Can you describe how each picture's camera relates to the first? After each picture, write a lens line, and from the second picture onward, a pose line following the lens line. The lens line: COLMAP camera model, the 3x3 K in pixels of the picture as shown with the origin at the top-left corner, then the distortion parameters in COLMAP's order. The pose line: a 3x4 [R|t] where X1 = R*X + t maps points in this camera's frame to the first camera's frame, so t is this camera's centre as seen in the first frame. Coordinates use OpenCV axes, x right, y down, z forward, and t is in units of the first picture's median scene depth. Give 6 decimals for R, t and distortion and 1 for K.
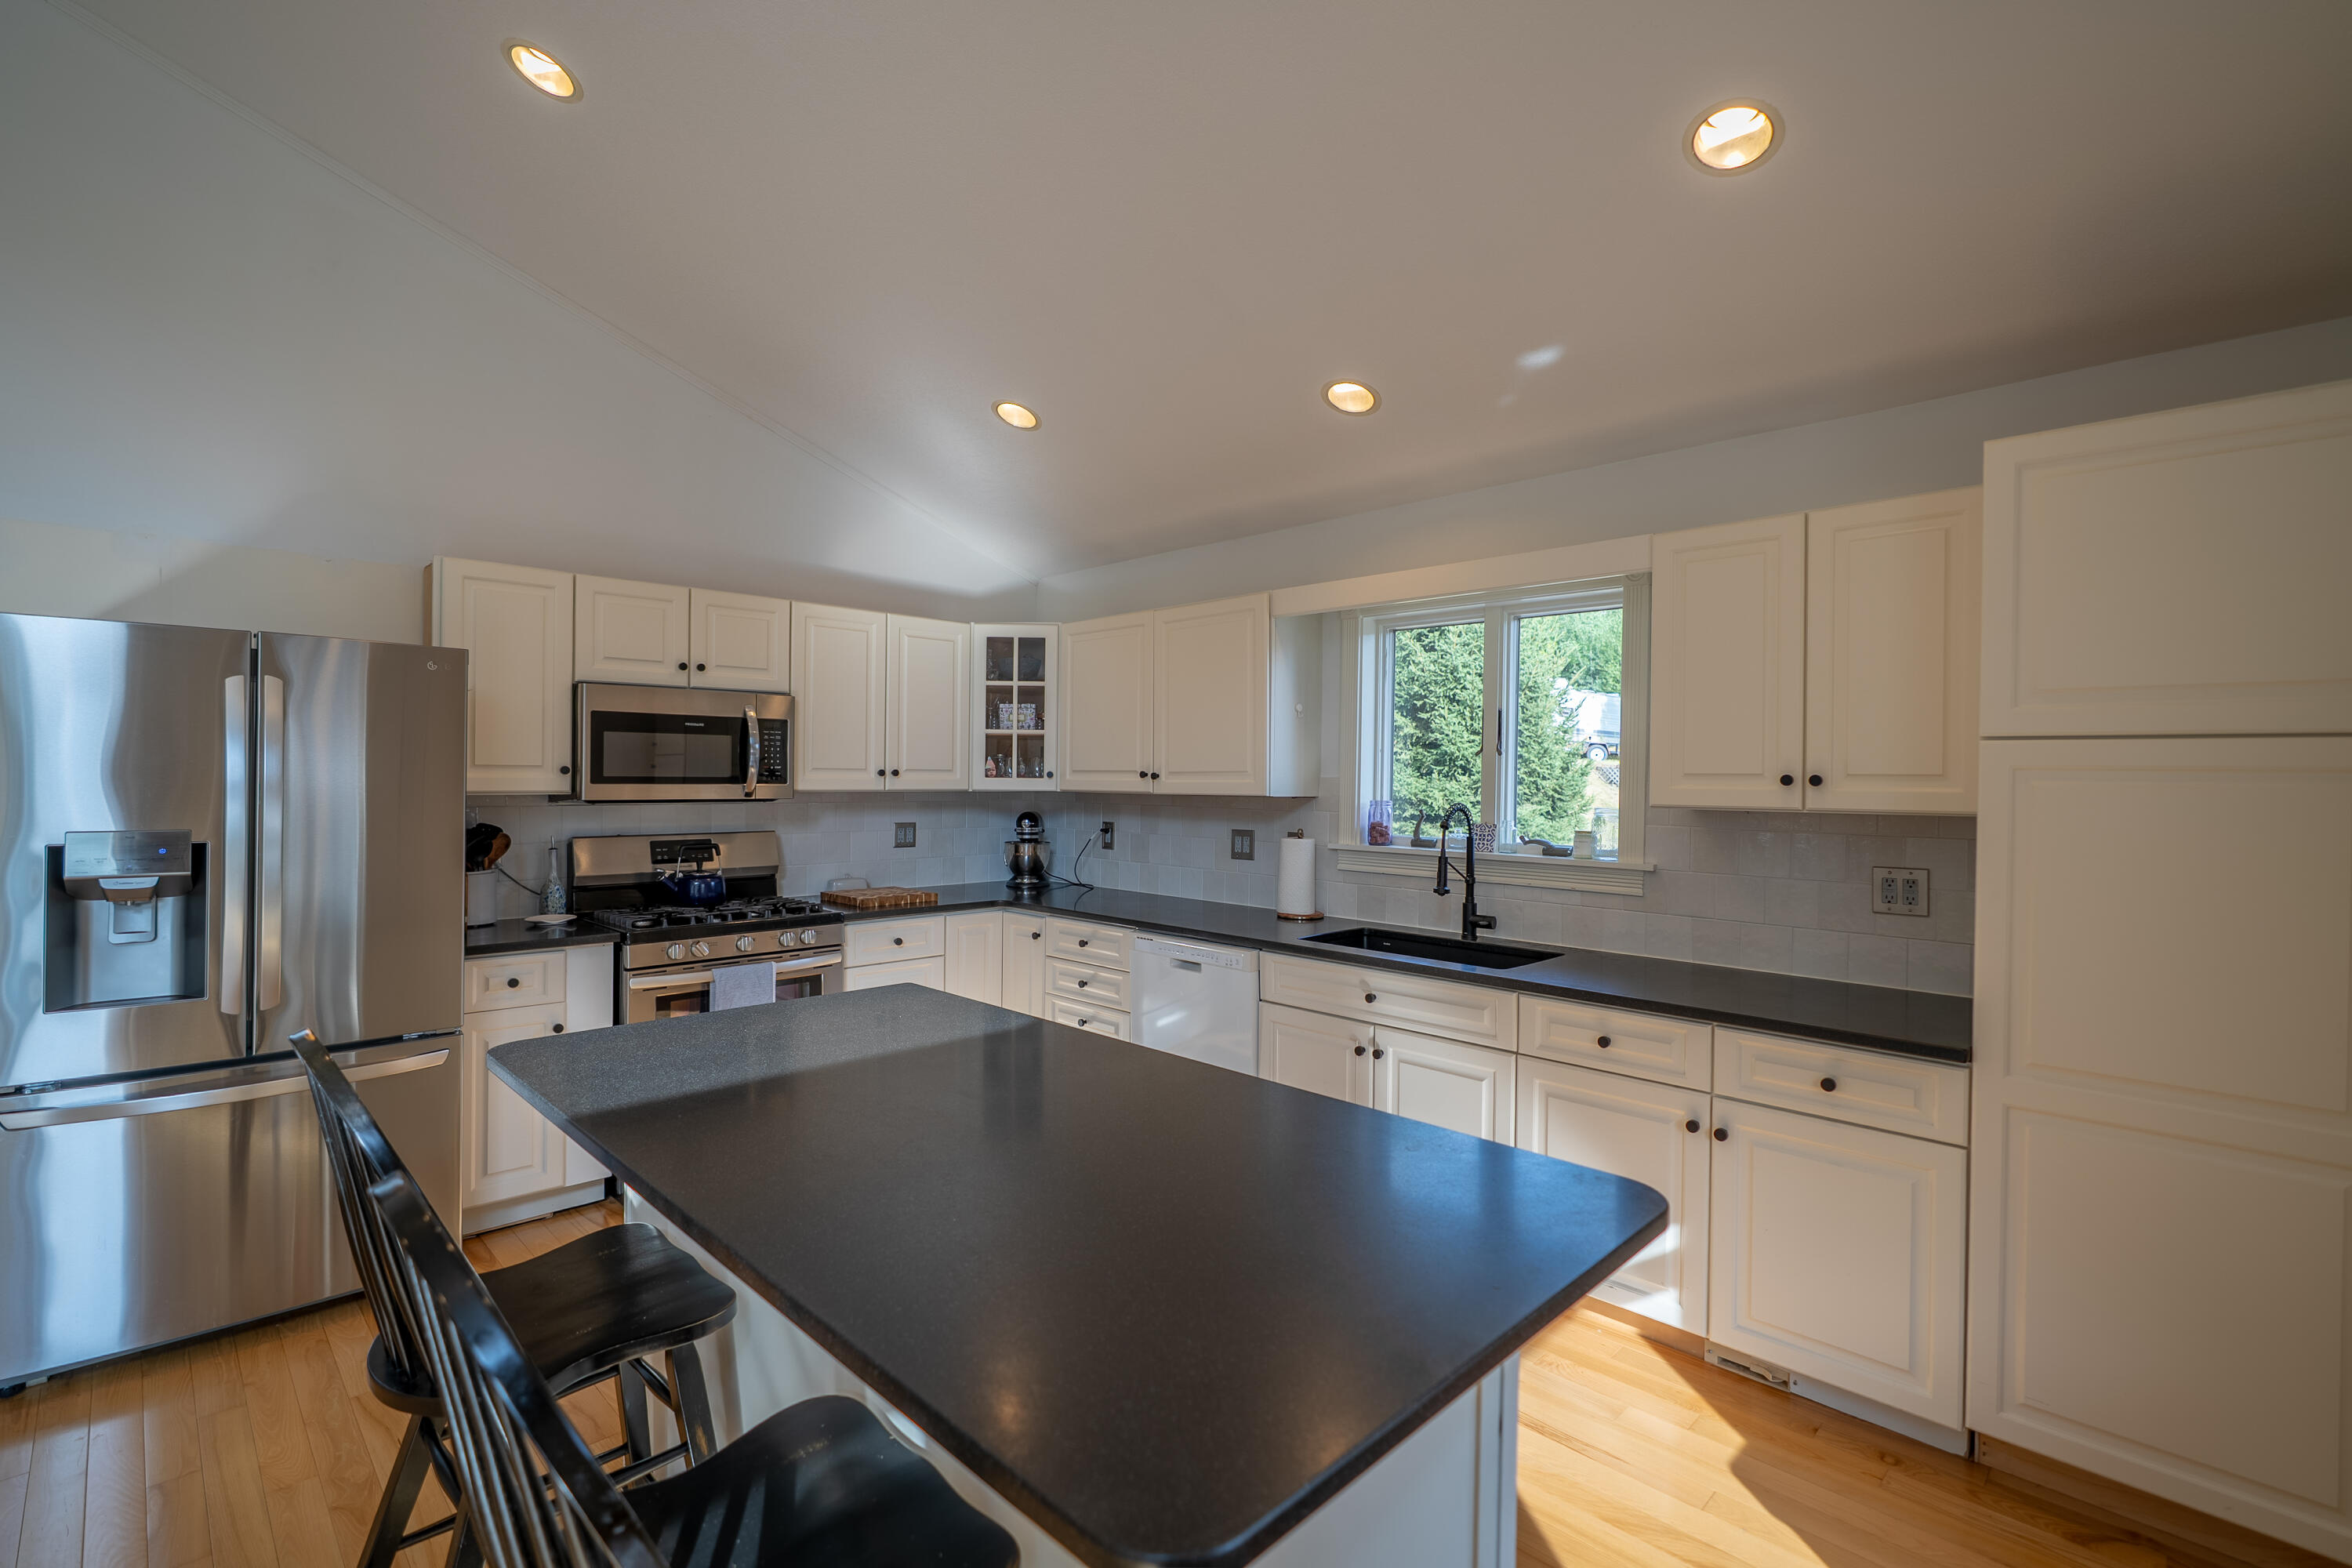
lens RADIAL K [[1052.3, 0, 1175.8], [0, 1052.3, 784.4], [0, 0, 1]] dist [-0.016897, 0.003779]
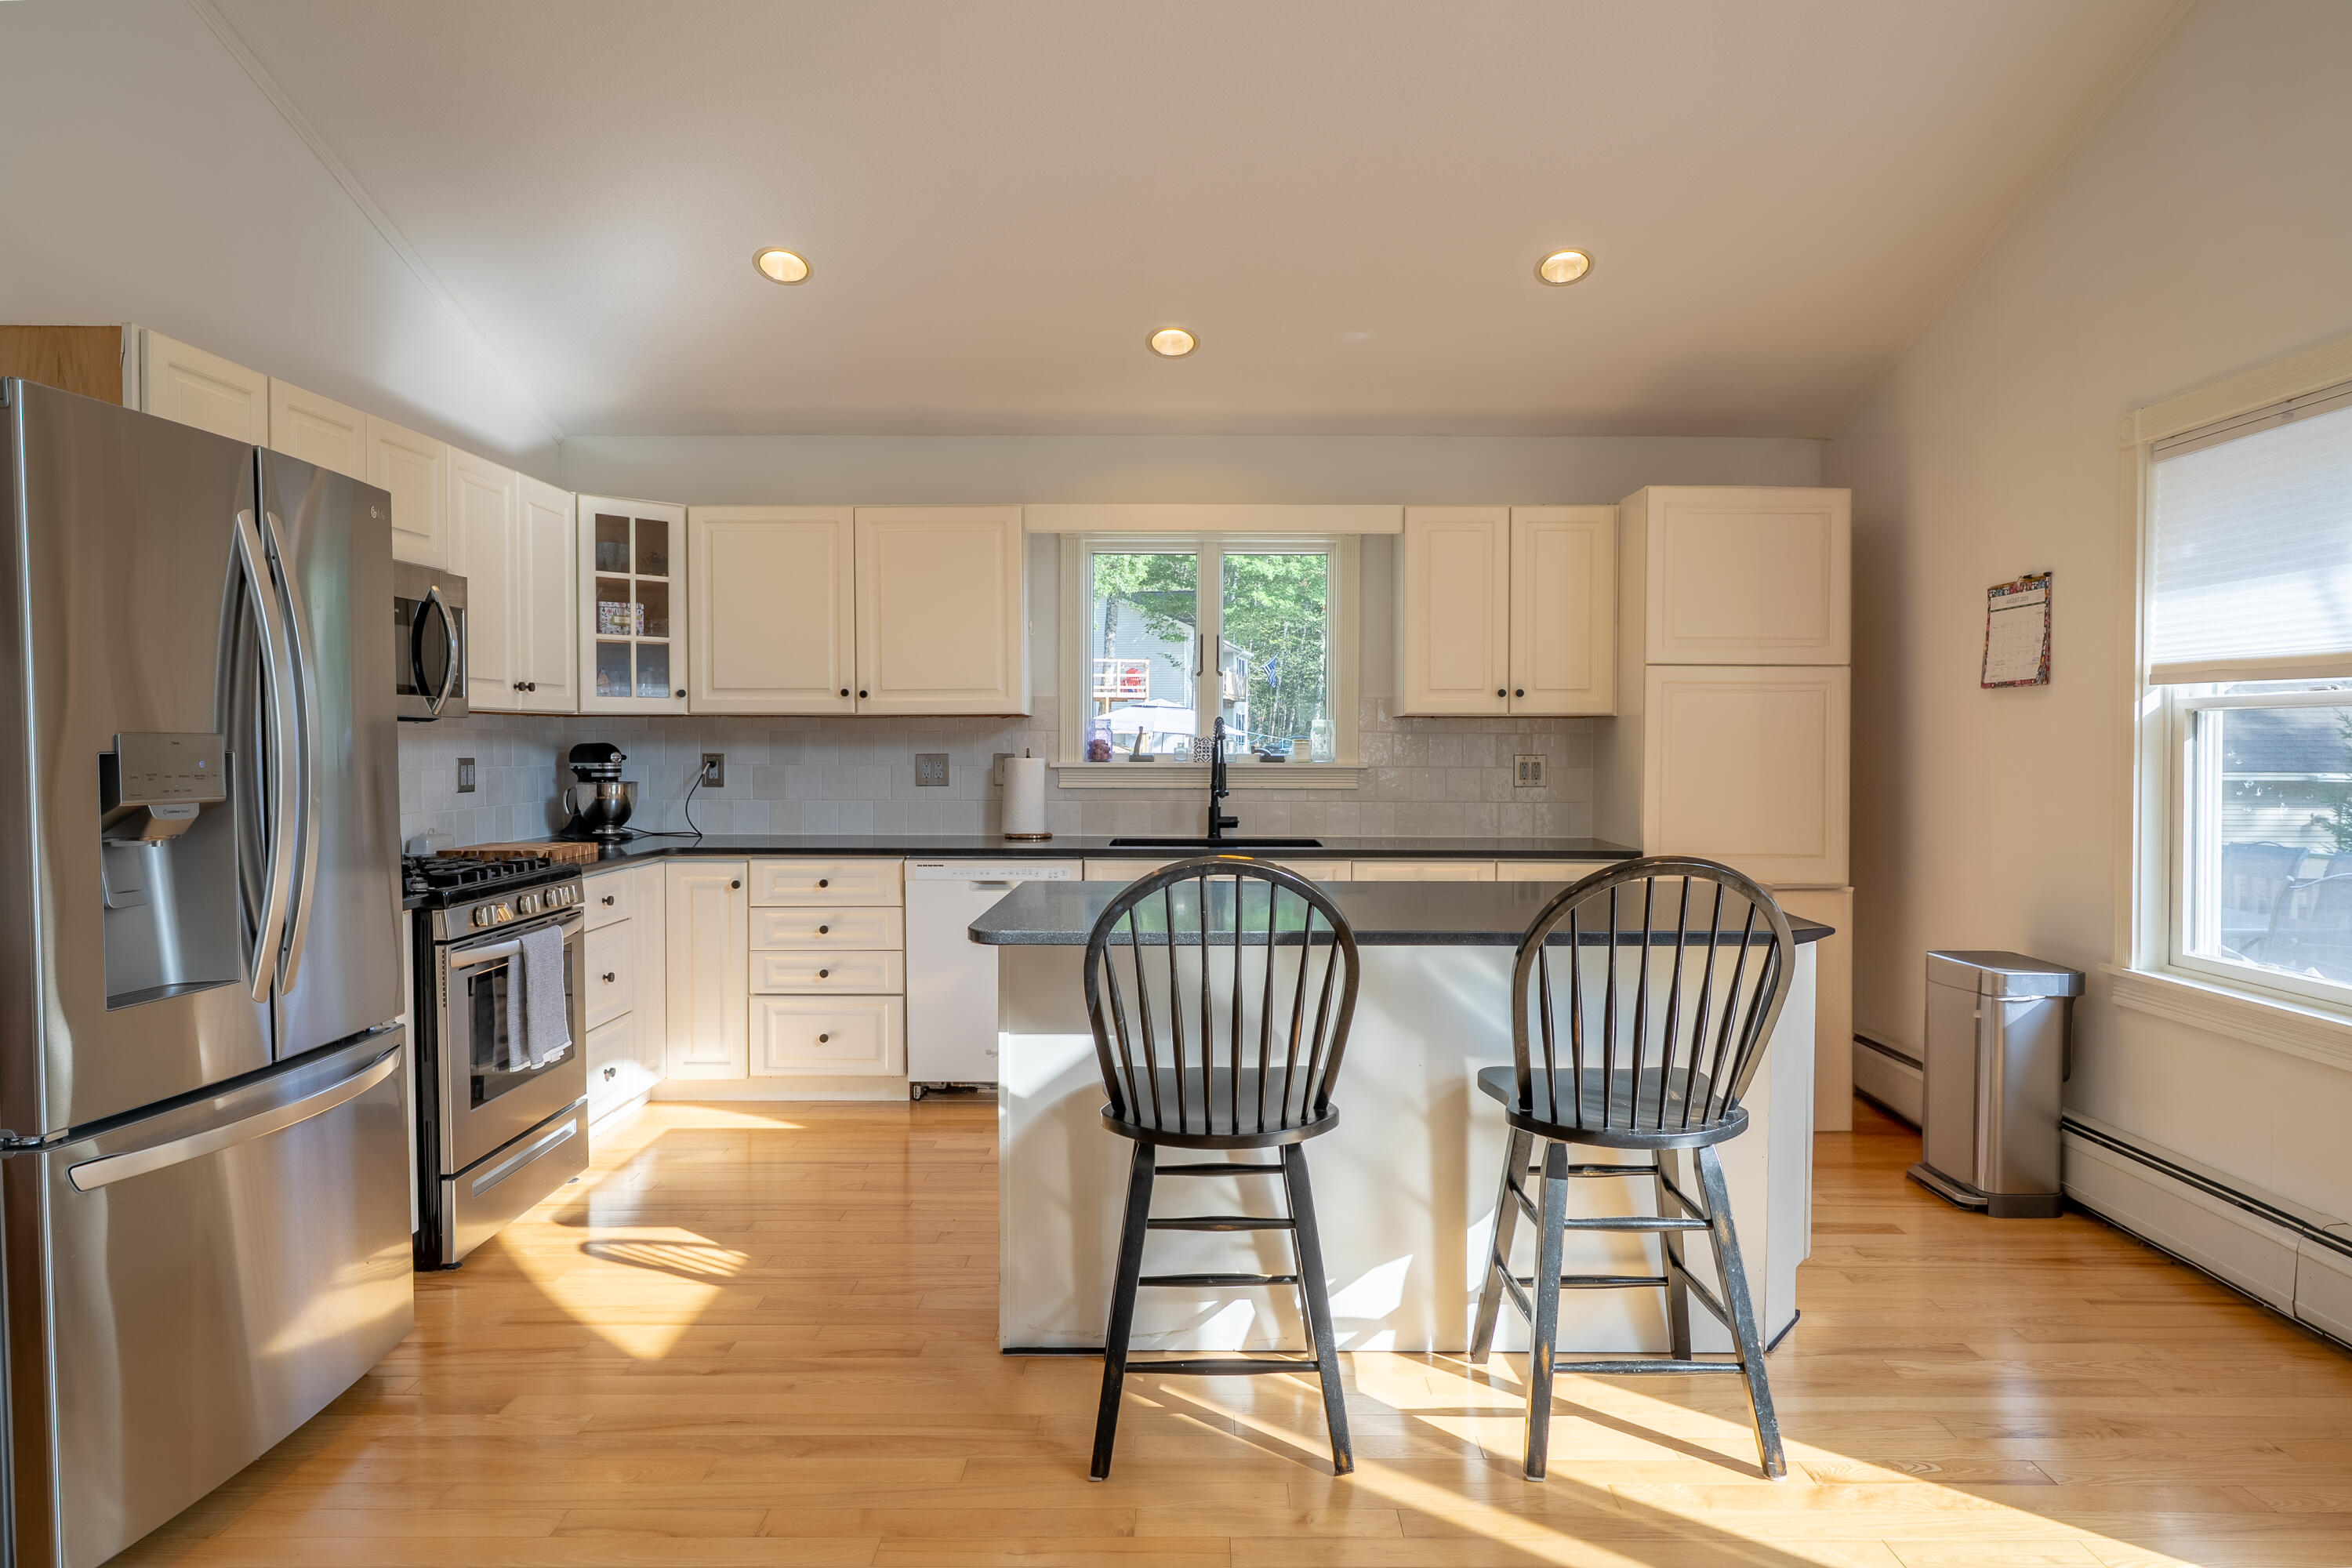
lens RADIAL K [[1423.0, 0, 1181.2], [0, 1423.0, 785.5], [0, 0, 1]] dist [-0.008490, 0.000958]
pose [[0.713556, -0.032732, 0.699833, -0.685388], [0.011597, 0.999323, 0.034914, 0.030908], [-0.700502, -0.016797, 0.713453, -0.052324]]
